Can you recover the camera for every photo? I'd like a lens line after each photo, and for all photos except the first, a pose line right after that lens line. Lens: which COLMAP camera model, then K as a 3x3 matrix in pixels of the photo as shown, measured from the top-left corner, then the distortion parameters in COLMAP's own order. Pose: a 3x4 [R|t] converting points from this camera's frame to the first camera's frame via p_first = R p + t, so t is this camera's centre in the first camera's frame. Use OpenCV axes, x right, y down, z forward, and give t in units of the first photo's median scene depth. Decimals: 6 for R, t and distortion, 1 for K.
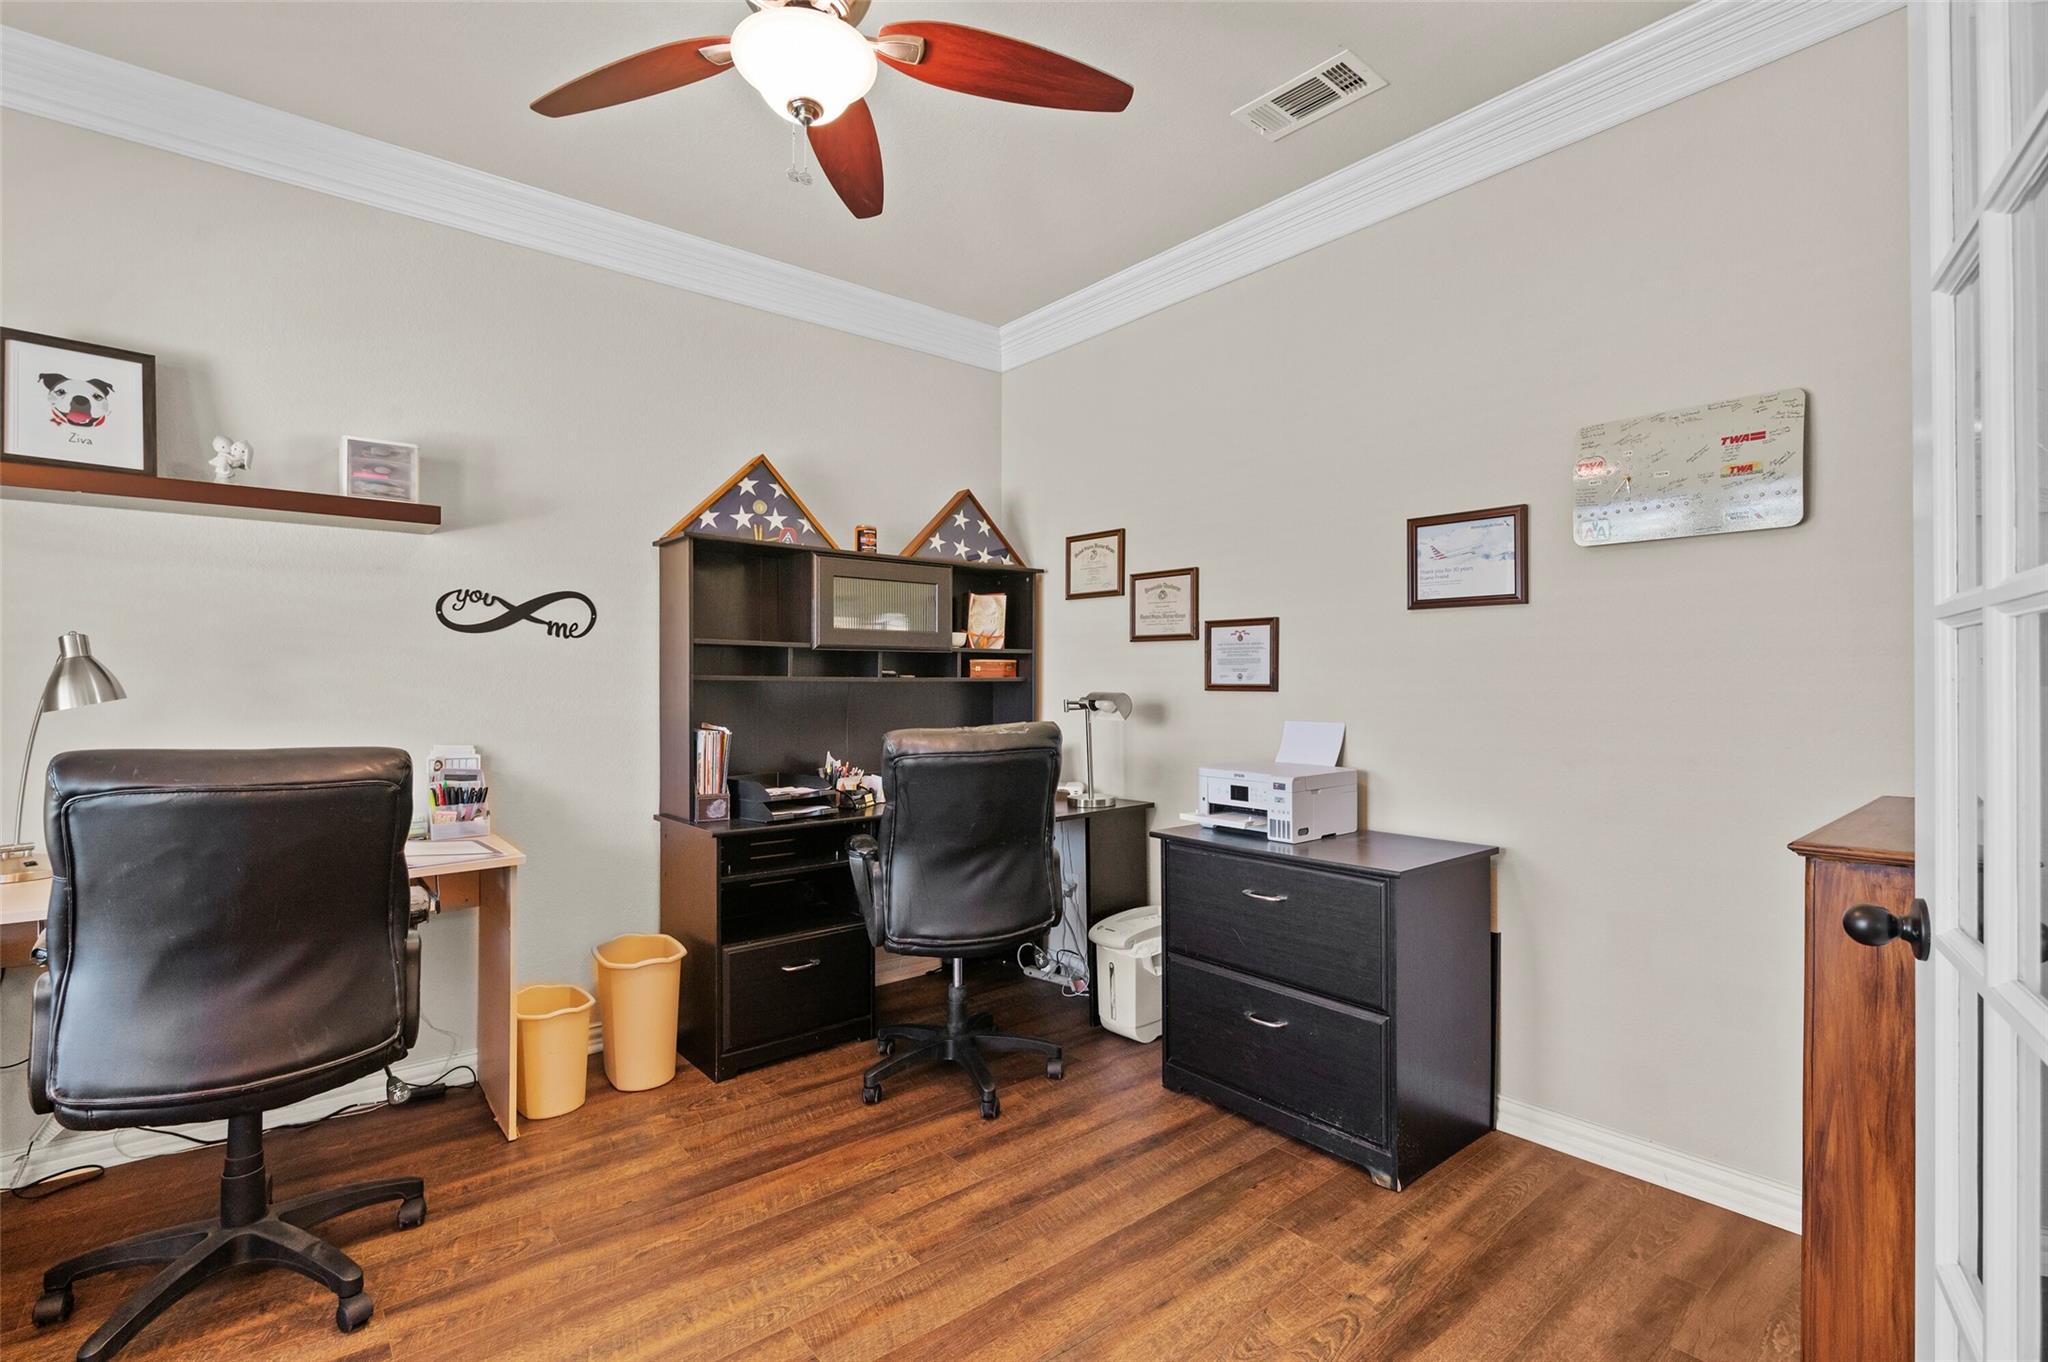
lens RADIAL K [[939.9, 0, 1030.3], [0, 939.9, 683.1], [0, 0, 1]] dist [-0.005926, -0.000493]
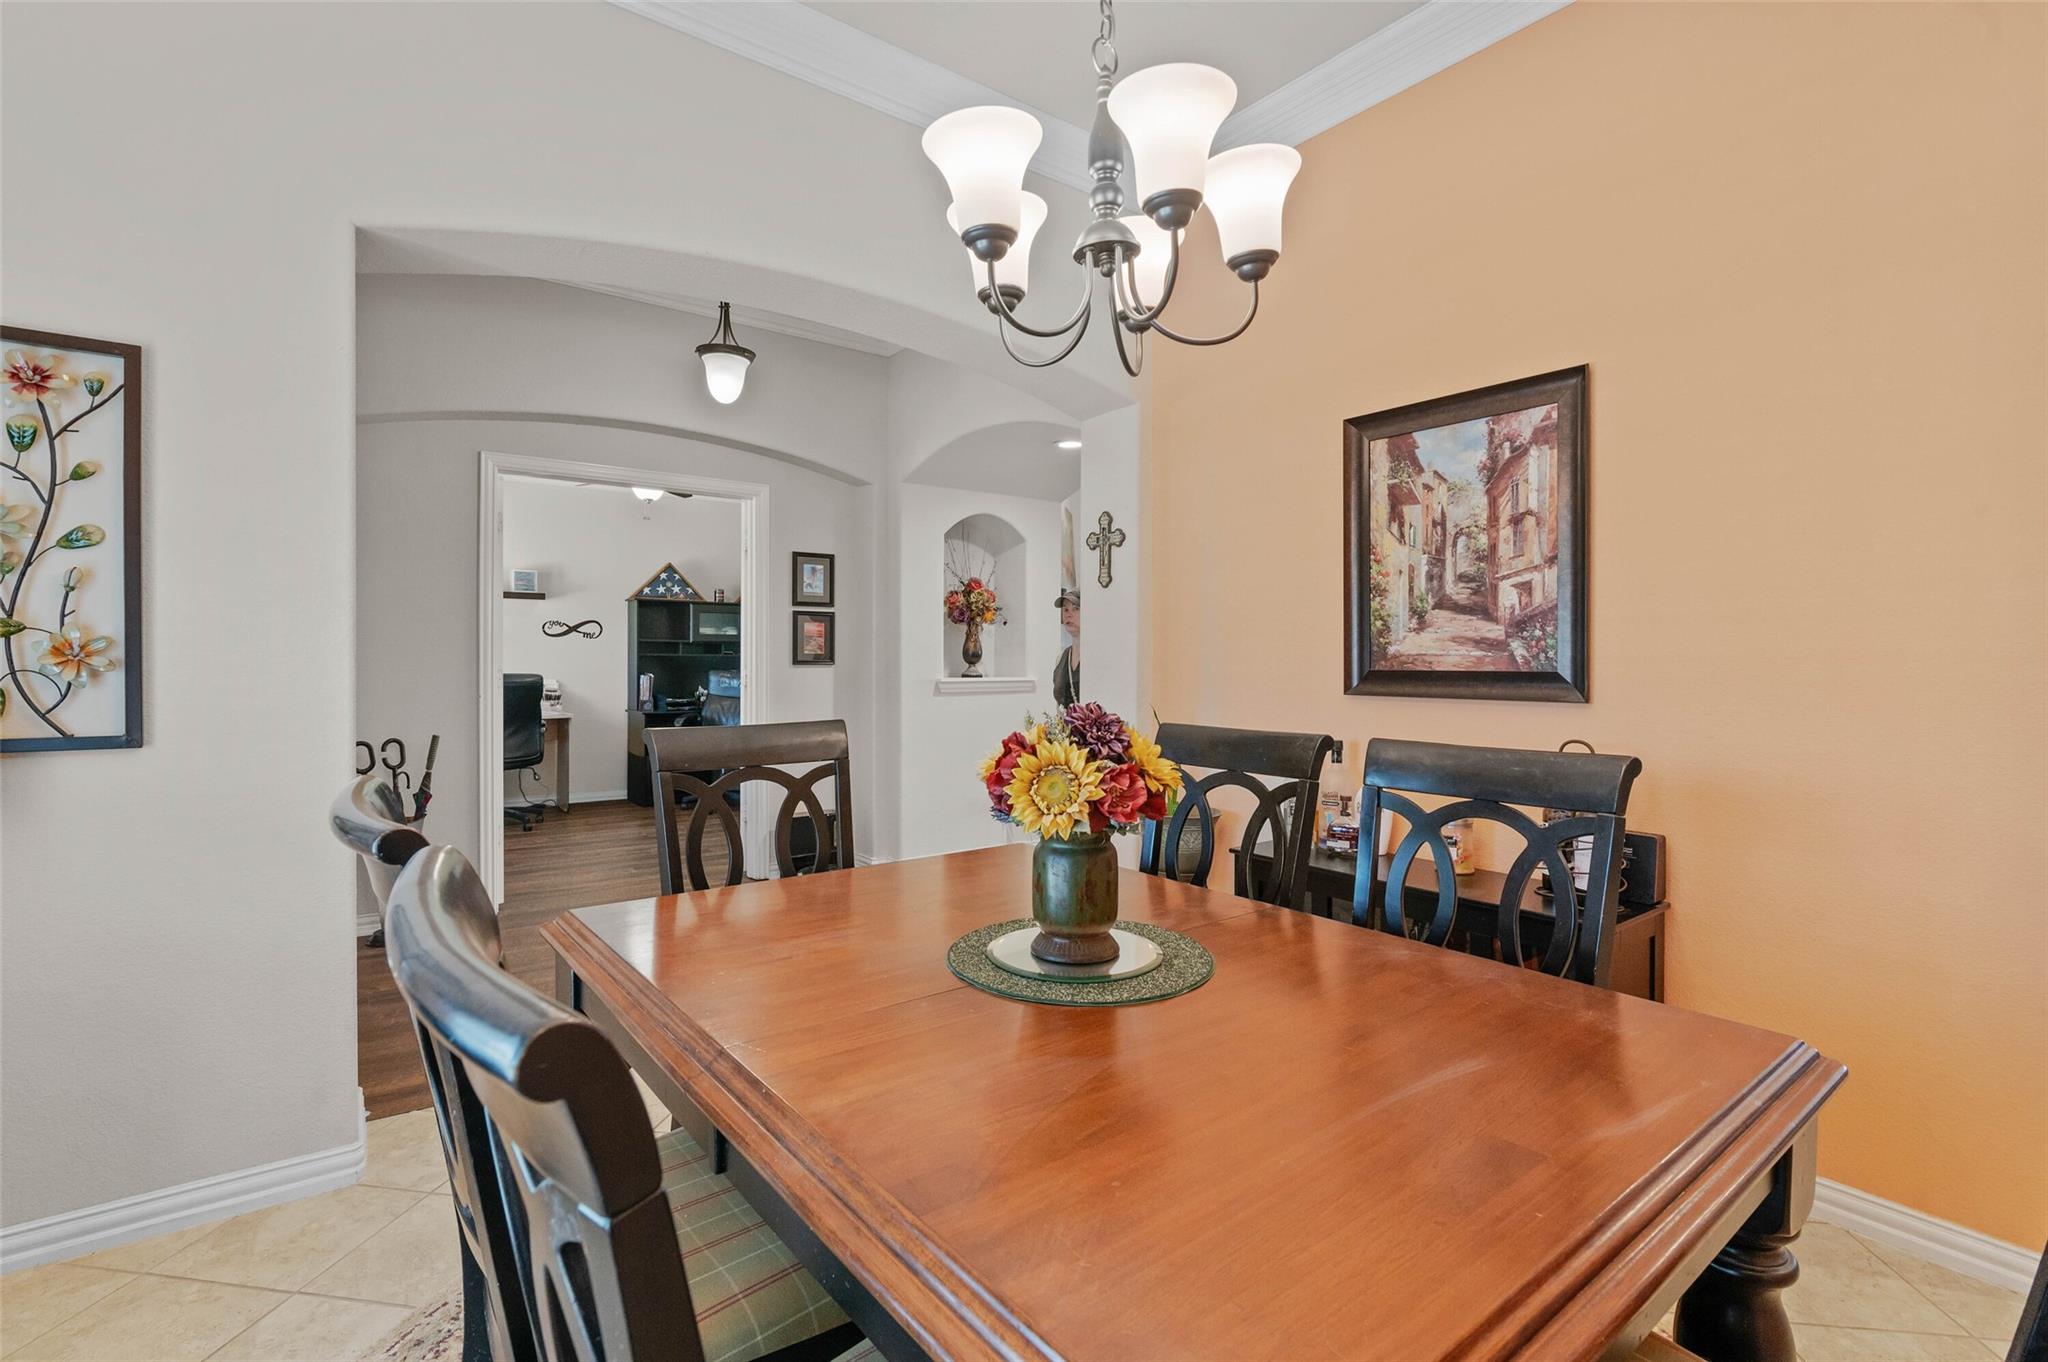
lens RADIAL K [[939.9, 0, 1019.2], [0, 939.9, 671.8], [0, 0, 1]] dist [-0.005926, -0.000493]
pose [[0.998400, 0.003971, -0.056411, 0.794981], [-0.003466, 0.999953, 0.009037, 0.014587], [0.056444, -0.008827, 0.998367, -1.449146]]
